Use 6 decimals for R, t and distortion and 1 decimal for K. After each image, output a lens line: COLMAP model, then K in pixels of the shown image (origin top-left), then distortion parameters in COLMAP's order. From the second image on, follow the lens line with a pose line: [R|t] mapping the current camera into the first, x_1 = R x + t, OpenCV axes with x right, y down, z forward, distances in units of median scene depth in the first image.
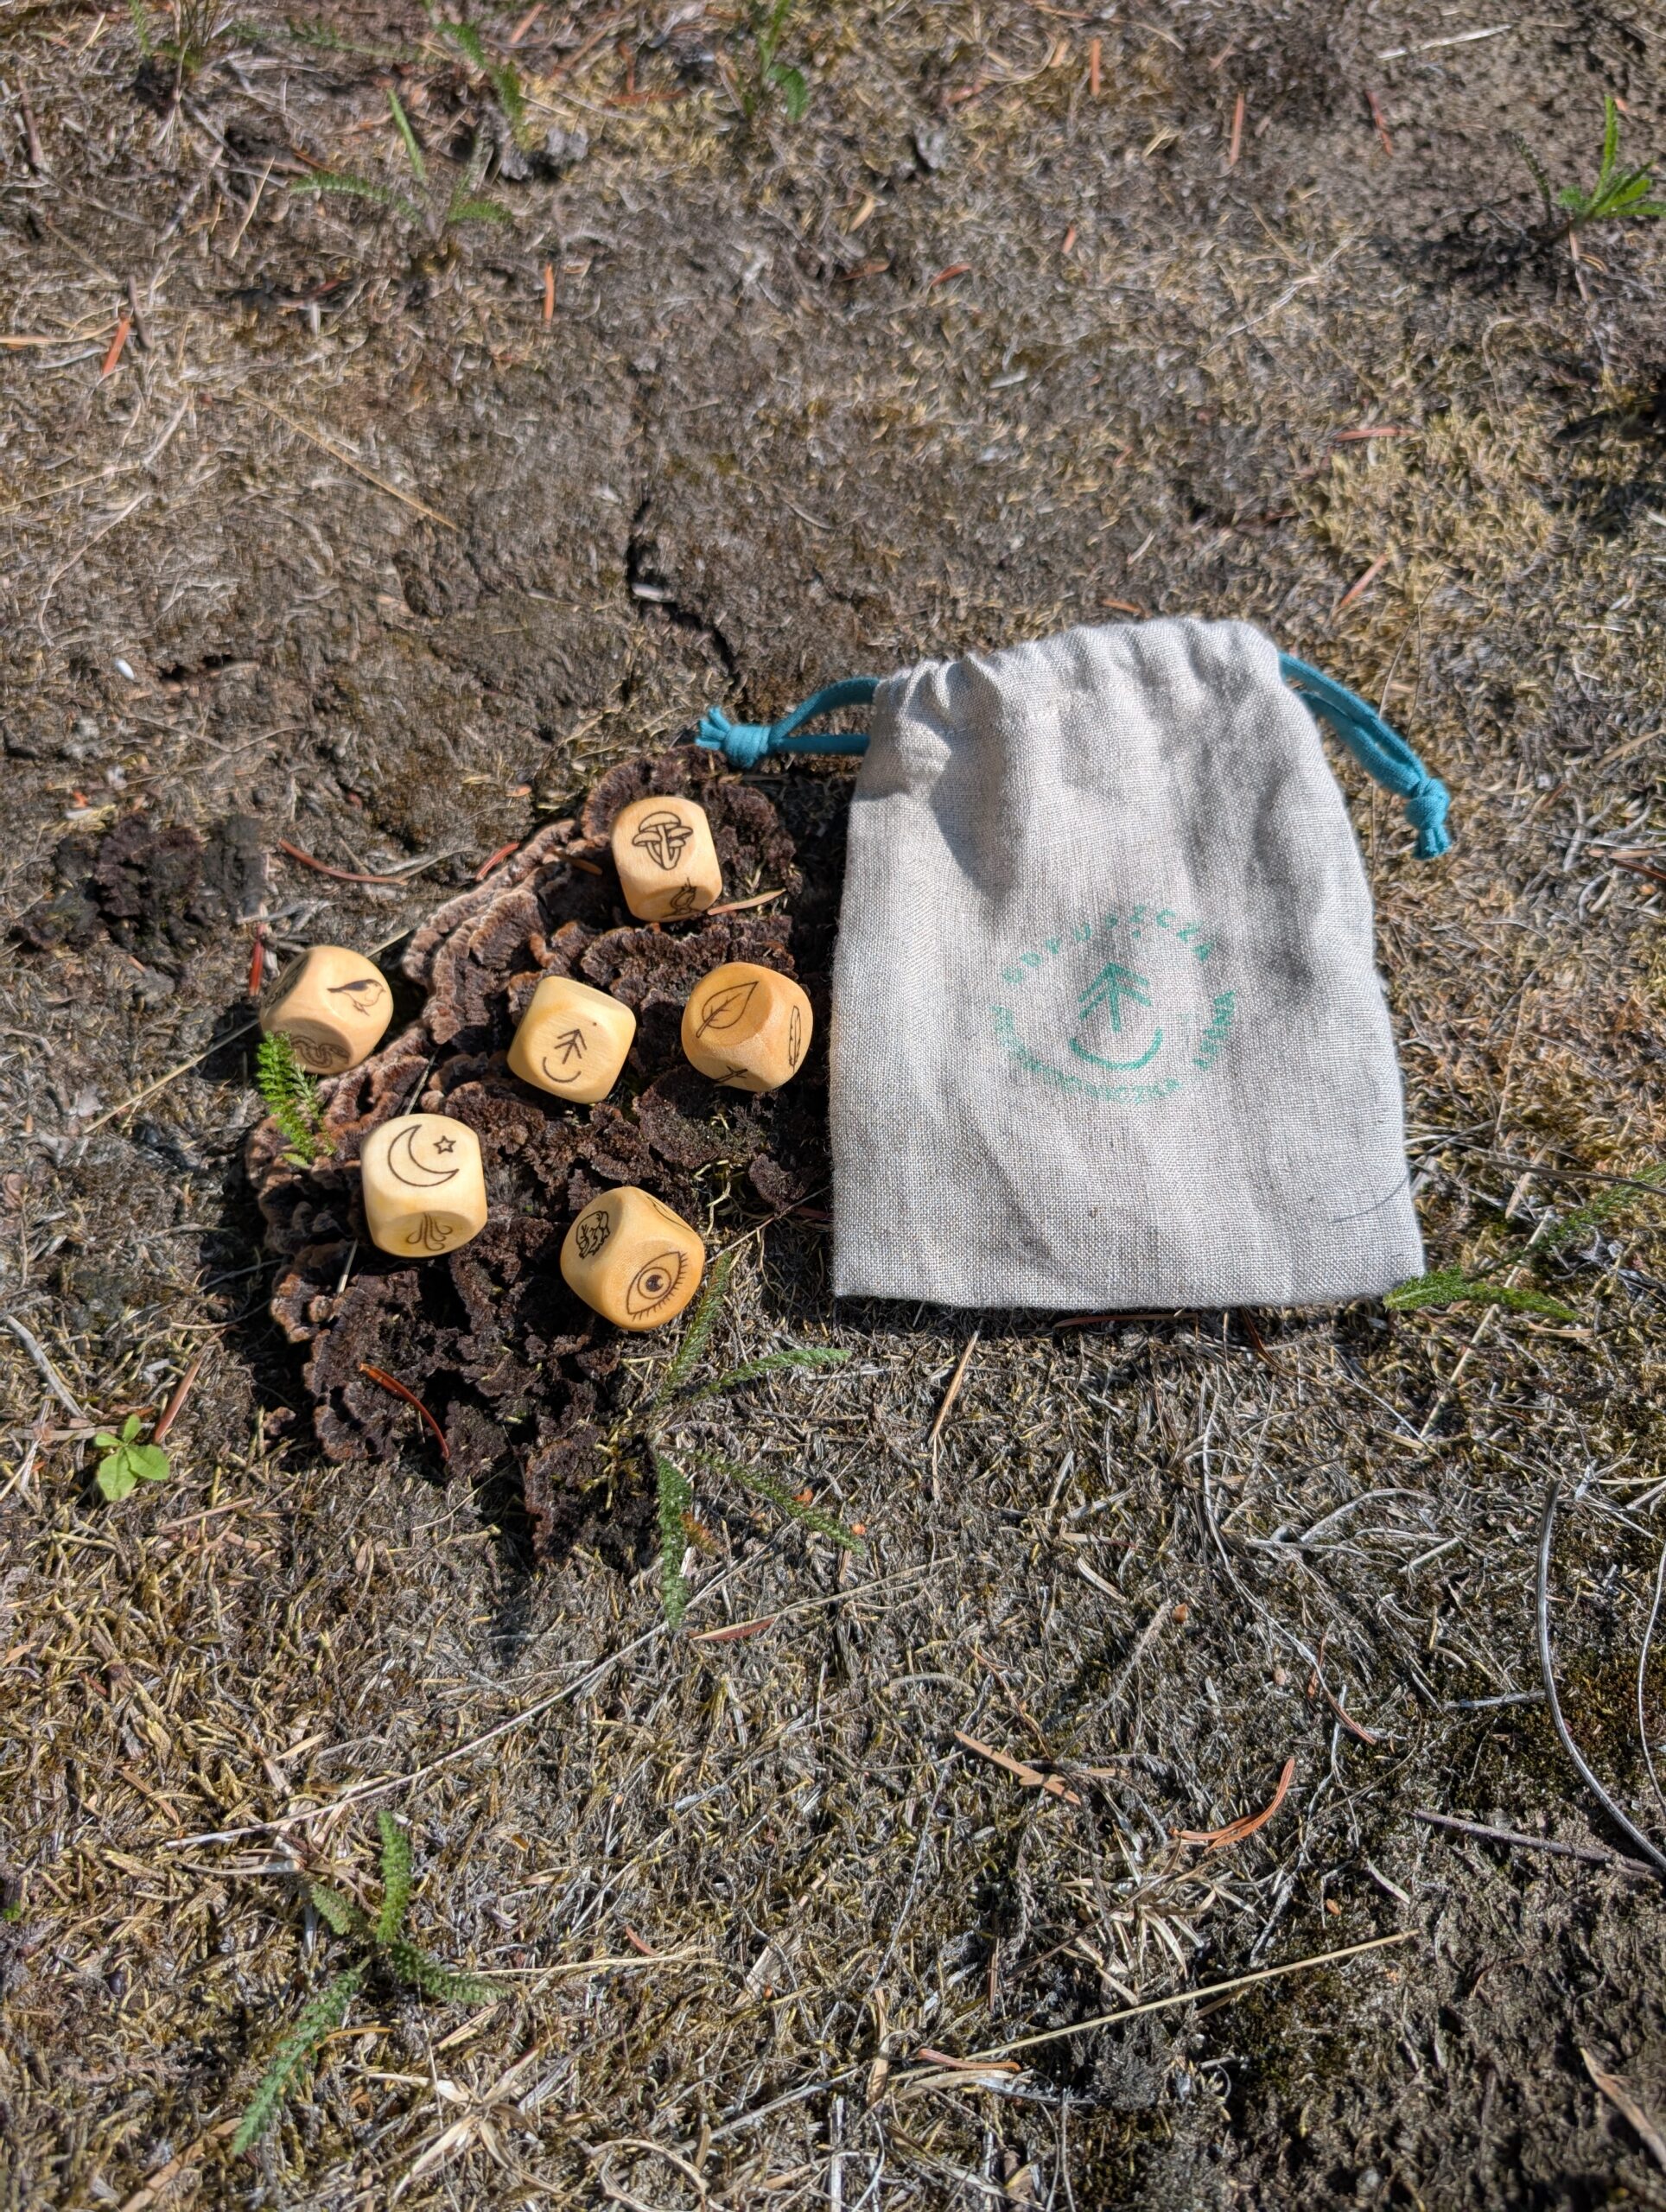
lens RADIAL K [[1566.3, 0, 805.7], [0, 1566.3, 1105.8], [0, 0, 1]] dist [-0.019038, -0.000804]
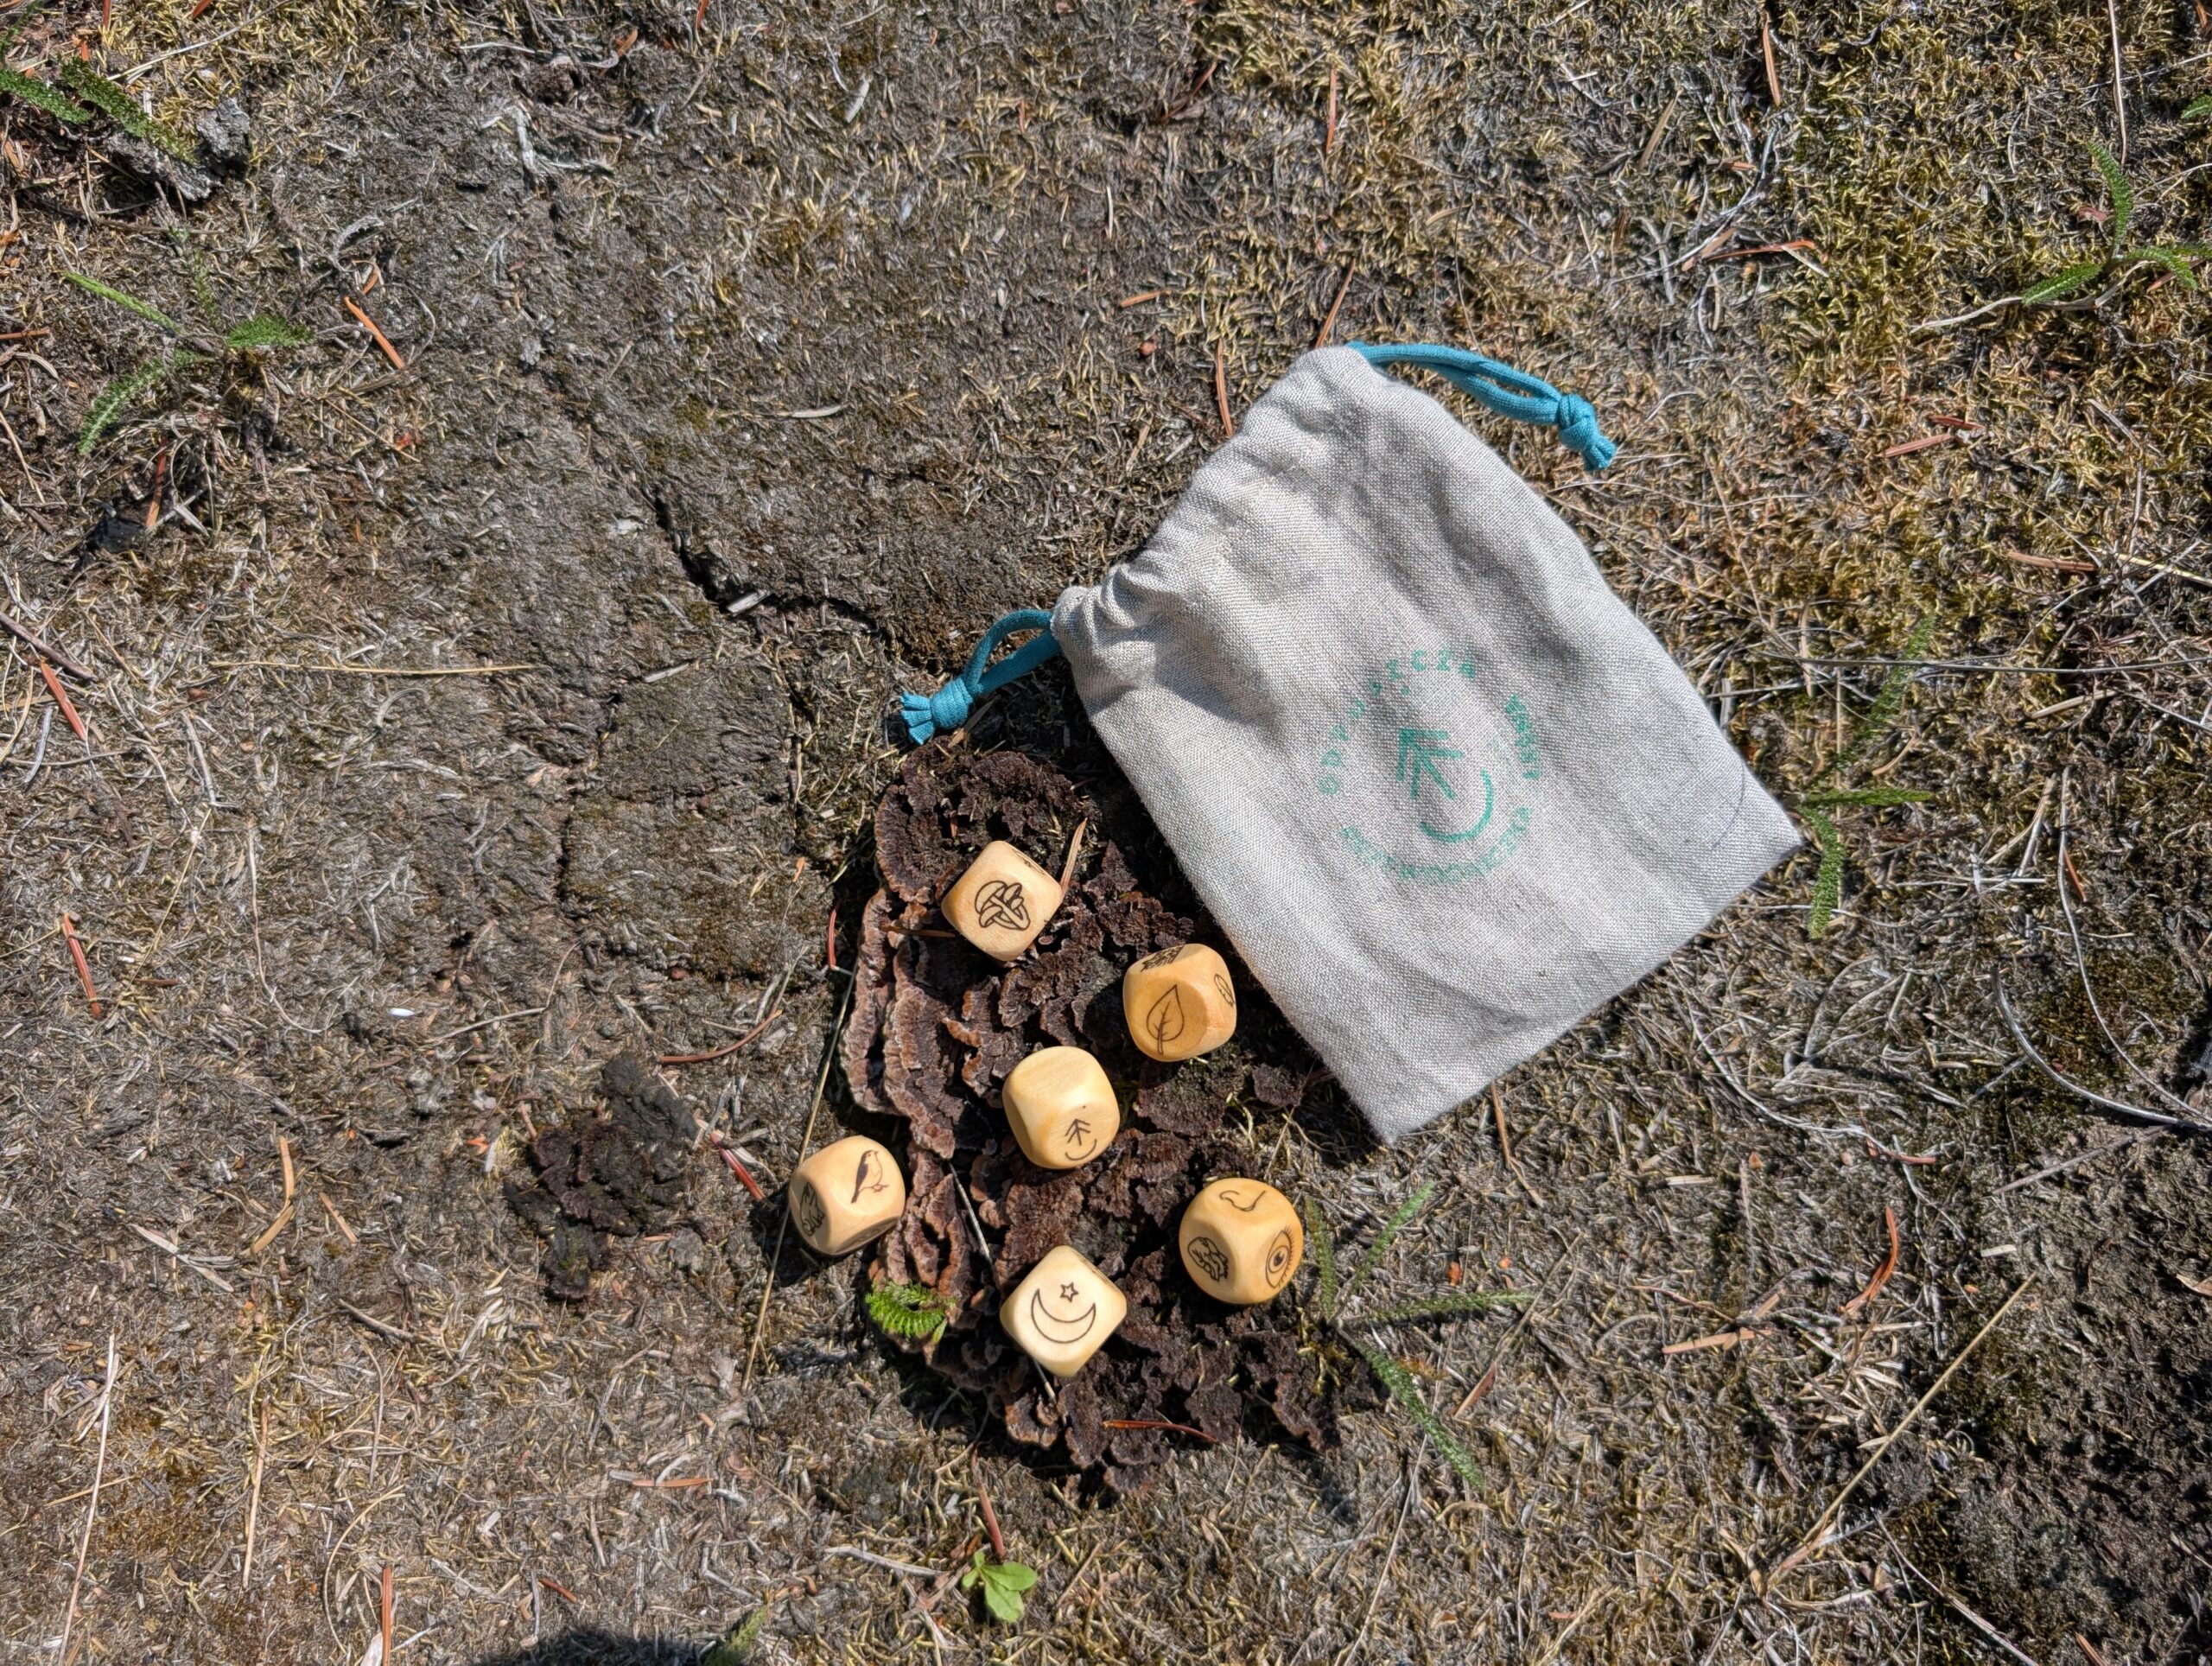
lens RADIAL K [[1534.4, 0, 1106.0], [0, 1534.4, 833.0], [0, 0, 1]] dist [-0.011819, -0.005165]
pose [[0.793945, -0.606164, -0.047079, 0.045769], [0.577438, 0.727547, 0.370459, -0.590059], [-0.190307, -0.321309, 0.927655, 0.056319]]
